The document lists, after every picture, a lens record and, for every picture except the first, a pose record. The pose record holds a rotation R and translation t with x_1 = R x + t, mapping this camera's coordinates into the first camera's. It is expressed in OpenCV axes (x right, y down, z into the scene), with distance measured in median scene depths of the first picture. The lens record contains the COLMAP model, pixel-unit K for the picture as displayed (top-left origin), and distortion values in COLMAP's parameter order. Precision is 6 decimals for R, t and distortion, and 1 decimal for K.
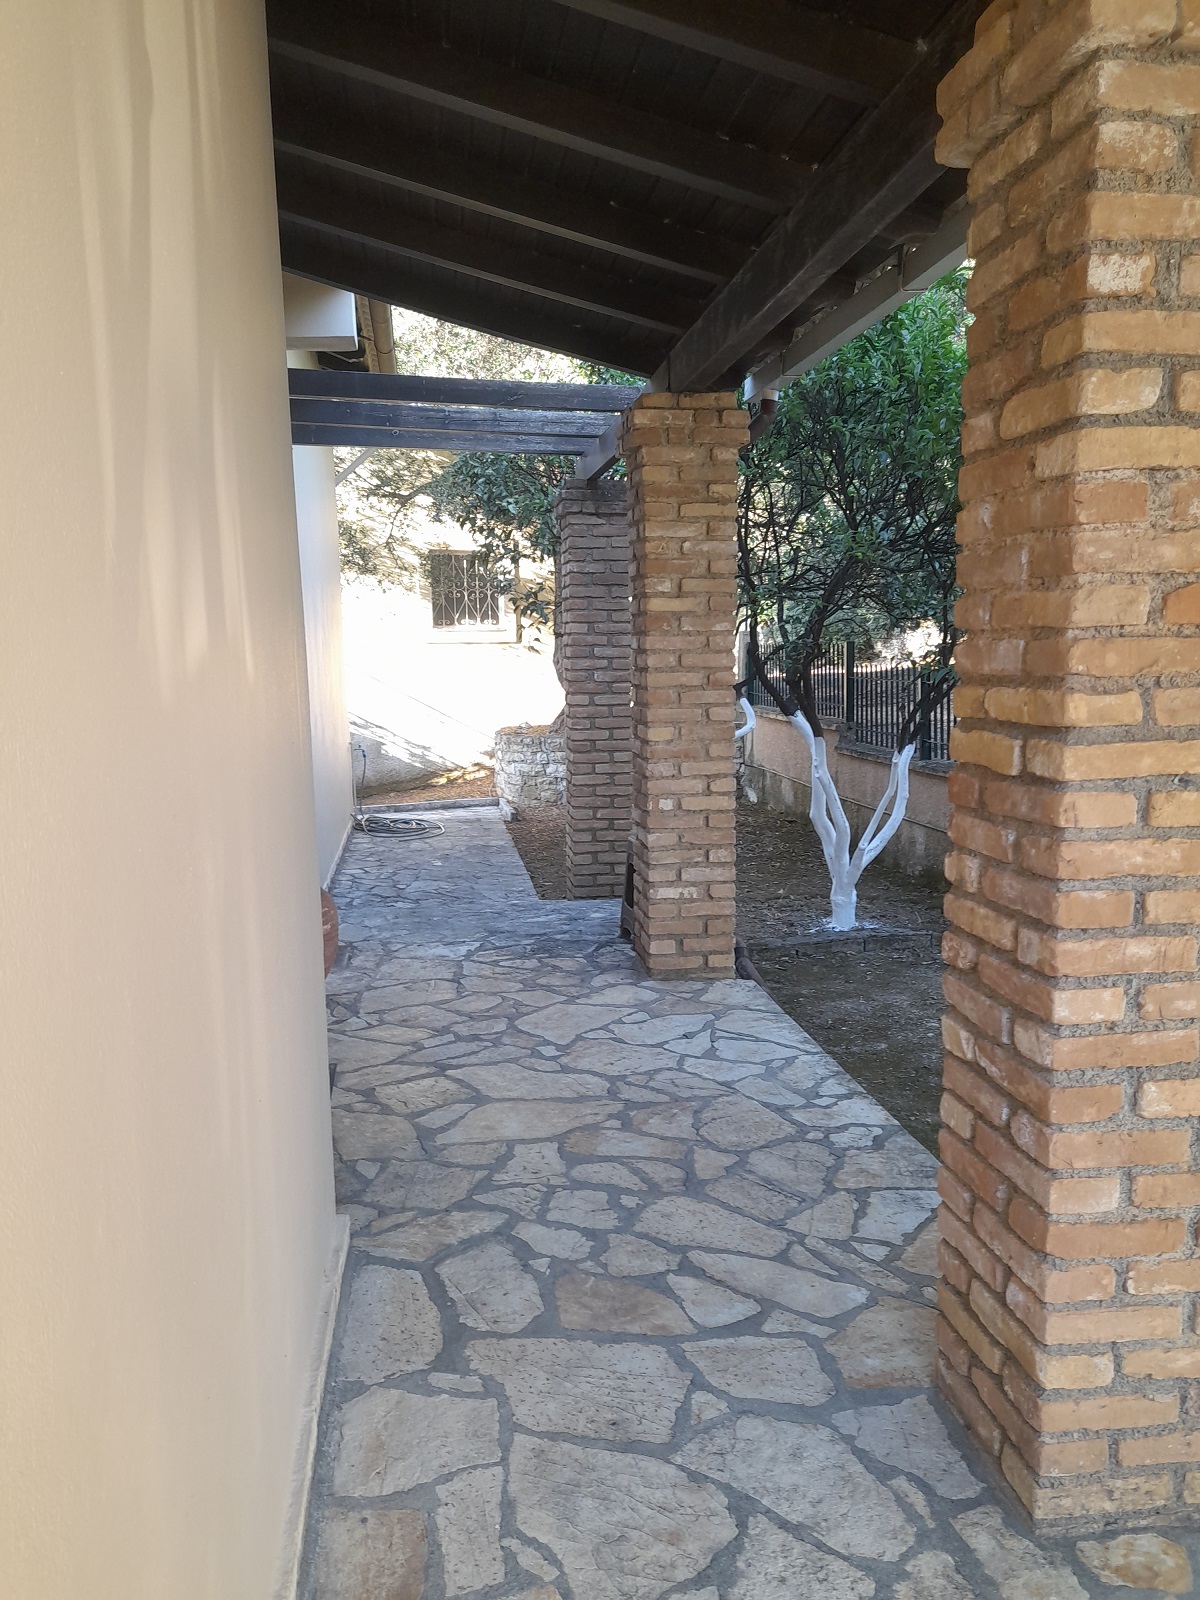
lens RADIAL K [[1169.2, 0, 598.8], [0, 1169.2, 803.8], [0, 0, 1]] dist [0.089095, -0.061178]
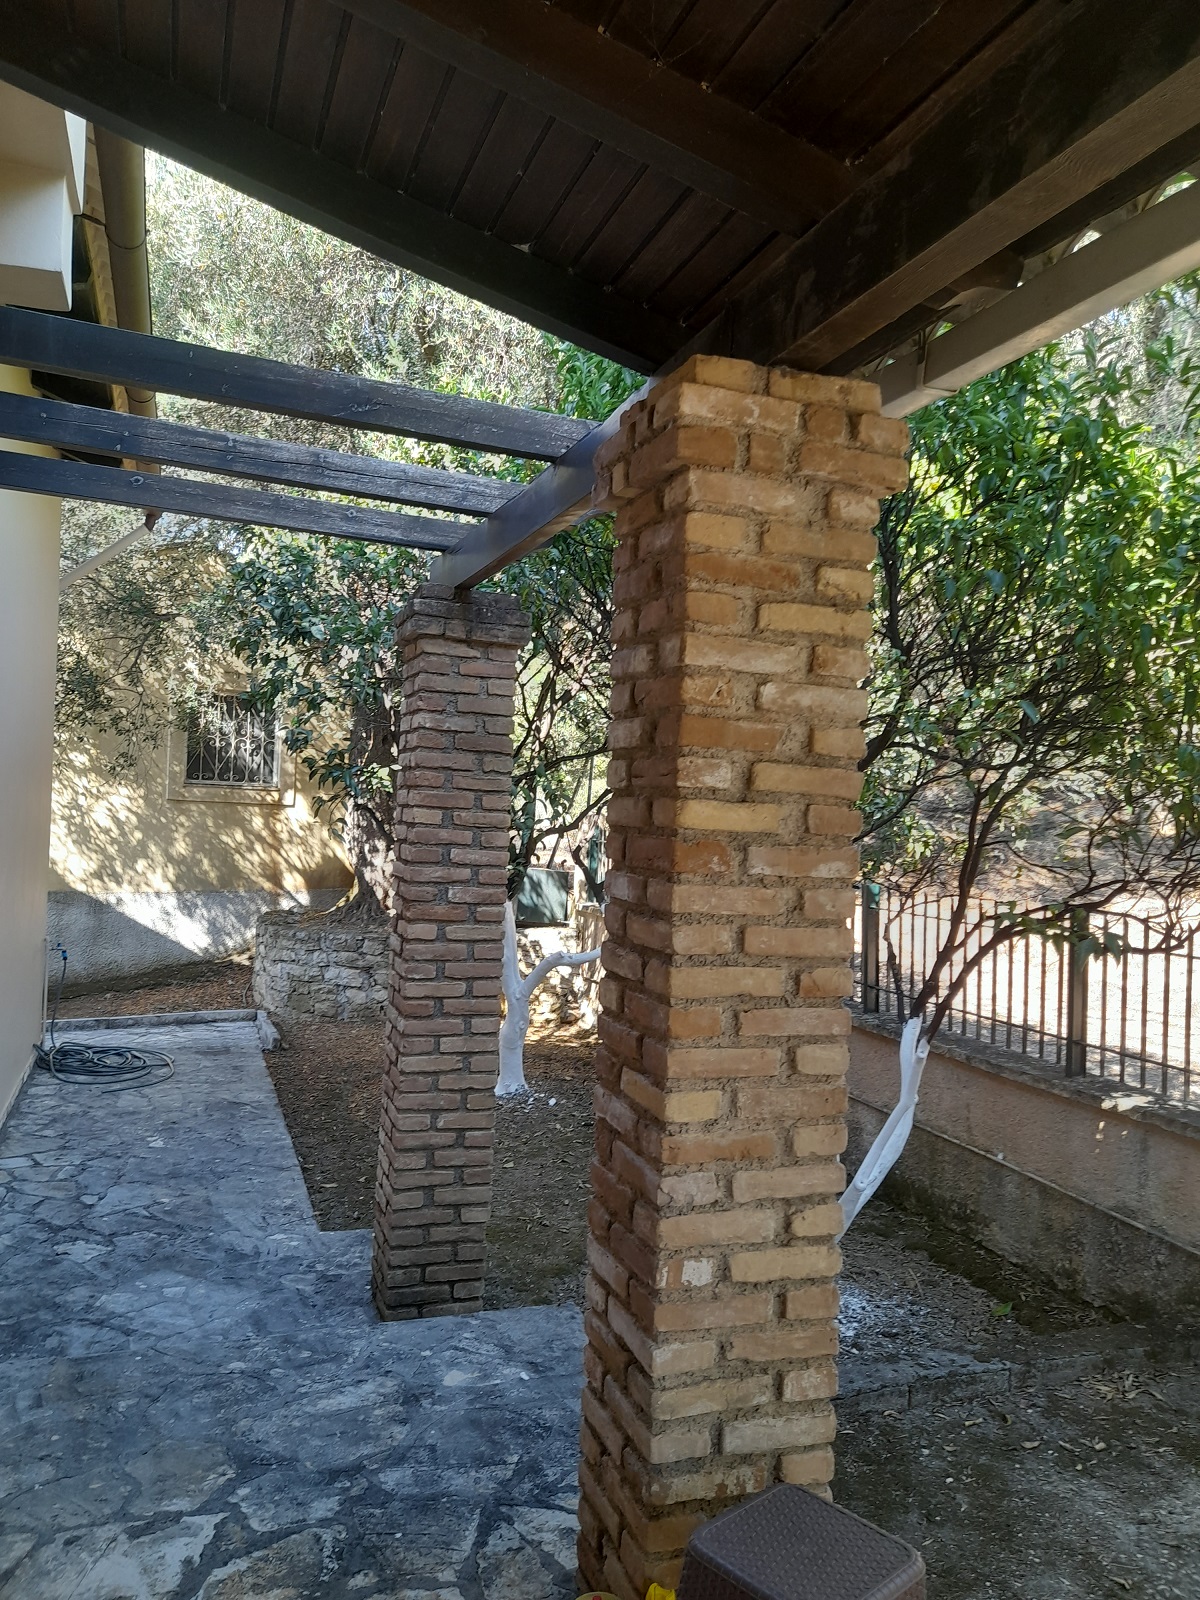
lens RADIAL K [[1169.2, 0, 608.4], [0, 1169.2, 796.9], [0, 0, 1]] dist [0.089095, -0.061178]
pose [[0.977780, 0.058588, 0.201279, -0.071525], [-0.029405, 0.988990, -0.145028, -0.106661], [-0.207559, 0.135887, 0.968738, 0.552205]]
